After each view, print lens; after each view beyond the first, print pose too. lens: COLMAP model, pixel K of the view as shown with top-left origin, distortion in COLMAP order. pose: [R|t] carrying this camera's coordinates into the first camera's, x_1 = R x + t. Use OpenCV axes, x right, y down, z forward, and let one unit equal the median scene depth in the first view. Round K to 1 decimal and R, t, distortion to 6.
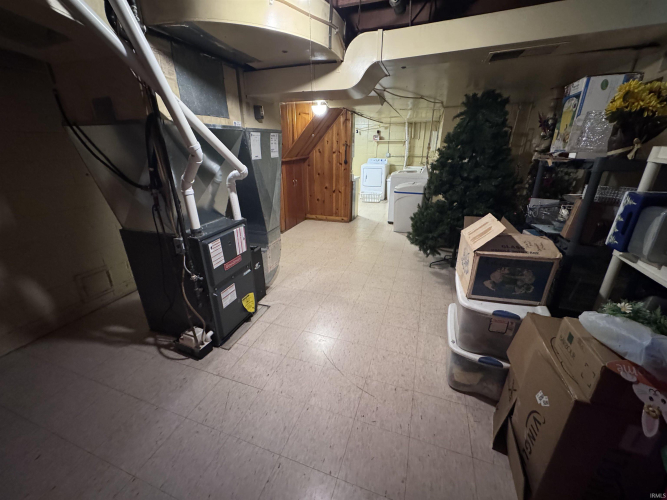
lens RADIAL K [[266.1, 0, 333.9], [0, 266.1, 249.5], [0, 0, 1]] dist [0.000374, 0.000130]
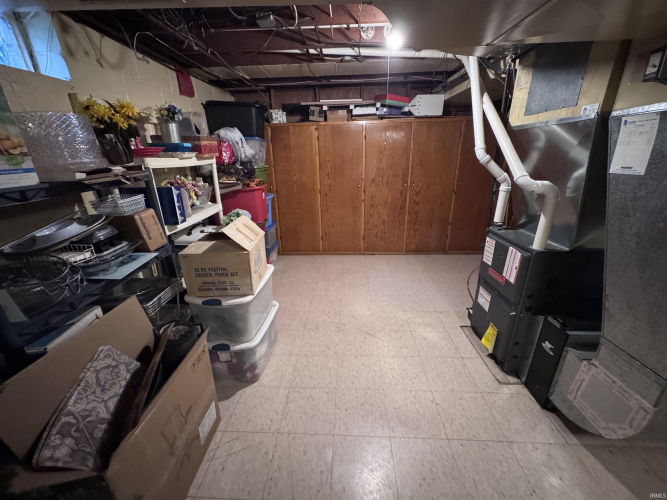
lens RADIAL K [[266.1, 0, 333.8], [0, 266.1, 248.9], [0, 0, 1]] dist [0.000374, 0.000130]
pose [[-0.959710, 0.118039, -0.254997, 0.390362], [-0.079219, 0.757017, 0.648575, -0.591554], [0.269594, 0.642645, -0.717166, 1.509636]]
